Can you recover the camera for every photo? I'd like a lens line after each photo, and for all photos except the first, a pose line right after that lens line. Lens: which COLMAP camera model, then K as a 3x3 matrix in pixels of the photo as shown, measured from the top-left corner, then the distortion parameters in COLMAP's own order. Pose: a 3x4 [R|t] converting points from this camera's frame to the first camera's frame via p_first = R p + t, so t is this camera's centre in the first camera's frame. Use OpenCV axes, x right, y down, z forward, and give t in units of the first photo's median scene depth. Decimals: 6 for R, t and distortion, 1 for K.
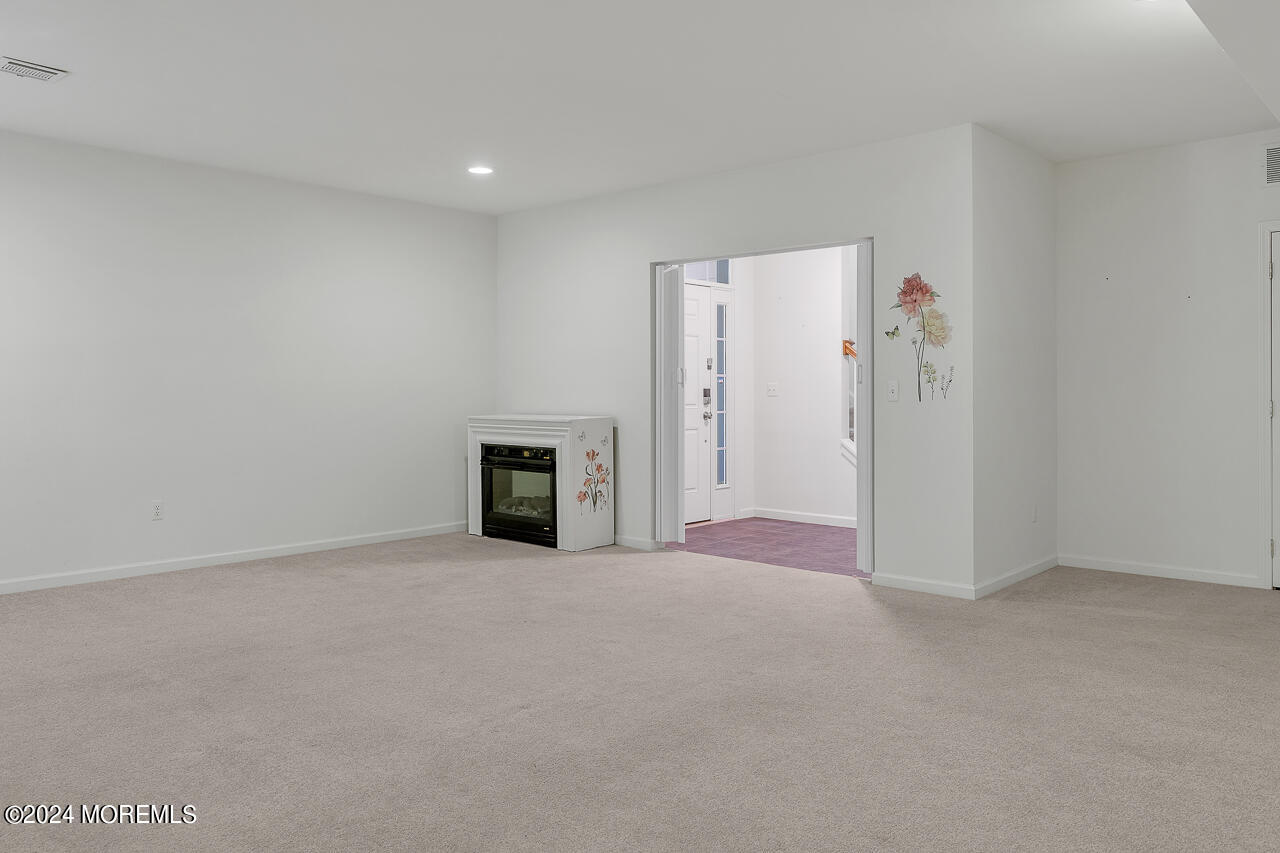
lens RADIAL K [[912.0, 0, 638.3], [0, 912.0, 377.6], [0, 0, 1]] dist [0.002826, 0.002137]
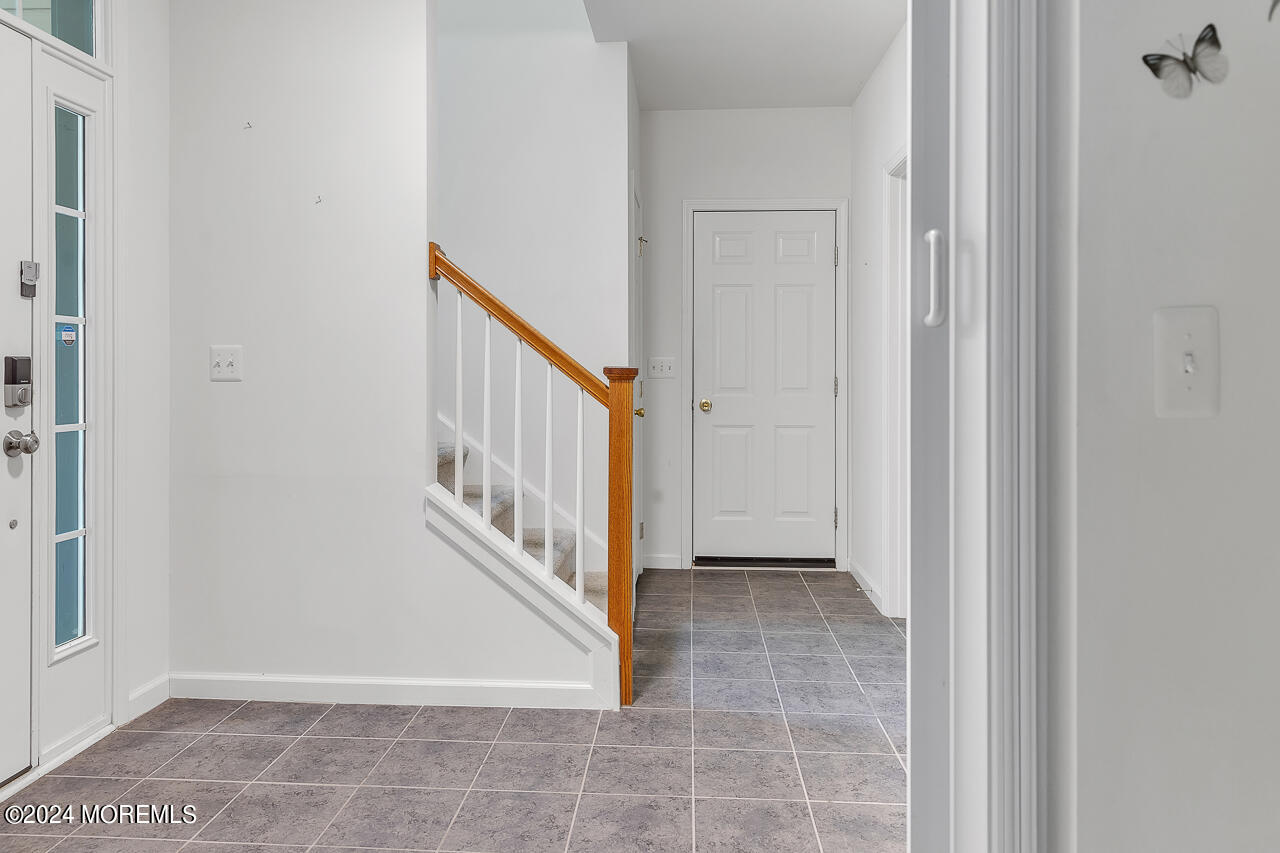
lens RADIAL K [[912.0, 0, 638.3], [0, 912.0, 377.6], [0, 0, 1]] dist [0.002826, 0.002137]
pose [[0.783191, -0.001758, 0.621779, 0.045940], [-0.012831, 0.999737, 0.018989, 0.009963], [-0.621649, -0.022851, 0.782963, 0.607427]]
